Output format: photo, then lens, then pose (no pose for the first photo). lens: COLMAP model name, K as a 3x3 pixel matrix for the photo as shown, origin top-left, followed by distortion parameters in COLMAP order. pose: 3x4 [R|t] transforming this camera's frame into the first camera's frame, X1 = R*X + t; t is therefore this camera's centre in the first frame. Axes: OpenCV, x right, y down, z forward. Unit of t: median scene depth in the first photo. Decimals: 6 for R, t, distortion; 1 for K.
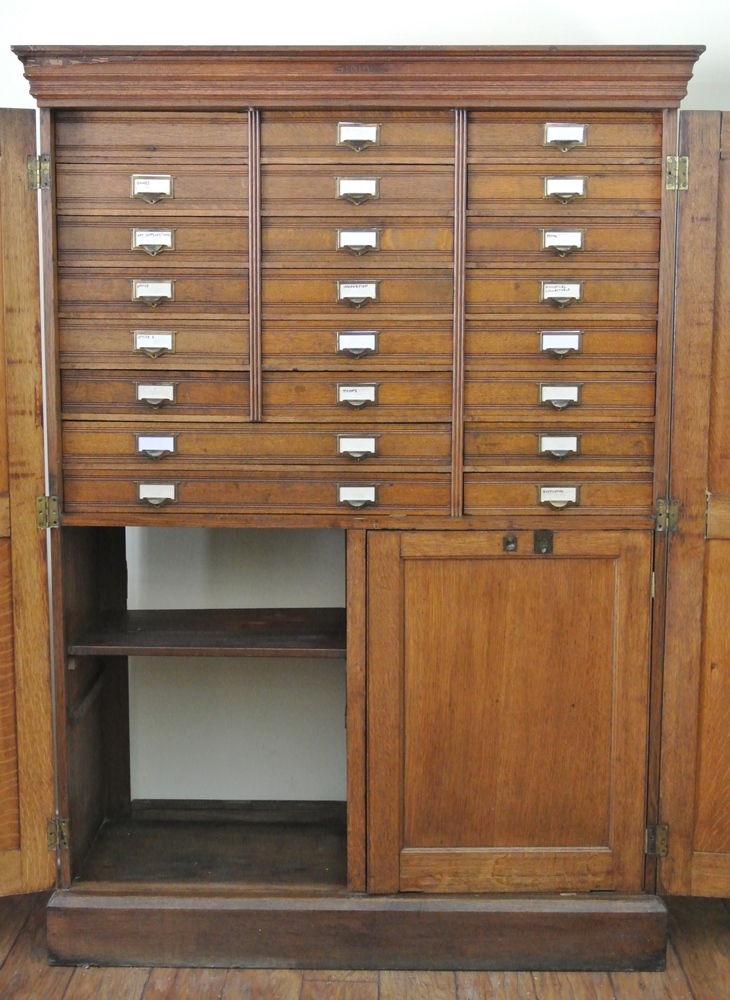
lens RADIAL K [[1396.7, 0, 357.0], [0, 1396.7, 469.5], [0, 0, 1]] dist [-0.041488, 0.000000]
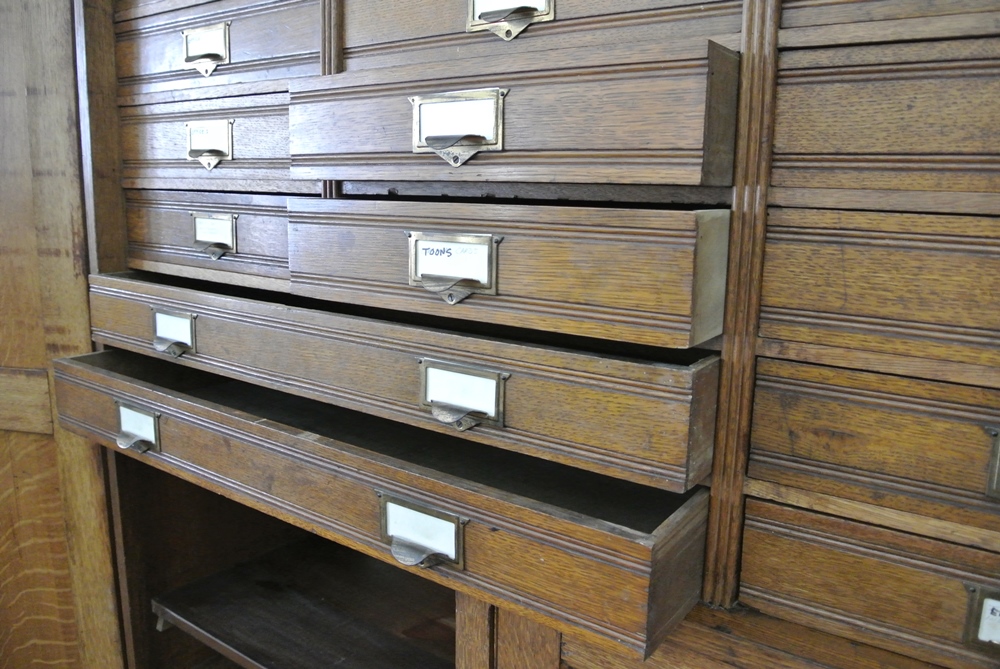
lens RADIAL K [[774.9, 0, 505.0], [0, 774.9, 332.0], [0, 0, 1]] dist [-0.087095, 0.033056]
pose [[0.828552, 0.116304, -0.547700, 0.128309], [-0.089945, 0.993132, 0.074823, -0.048440], [0.552640, -0.012732, 0.833323, 0.808803]]
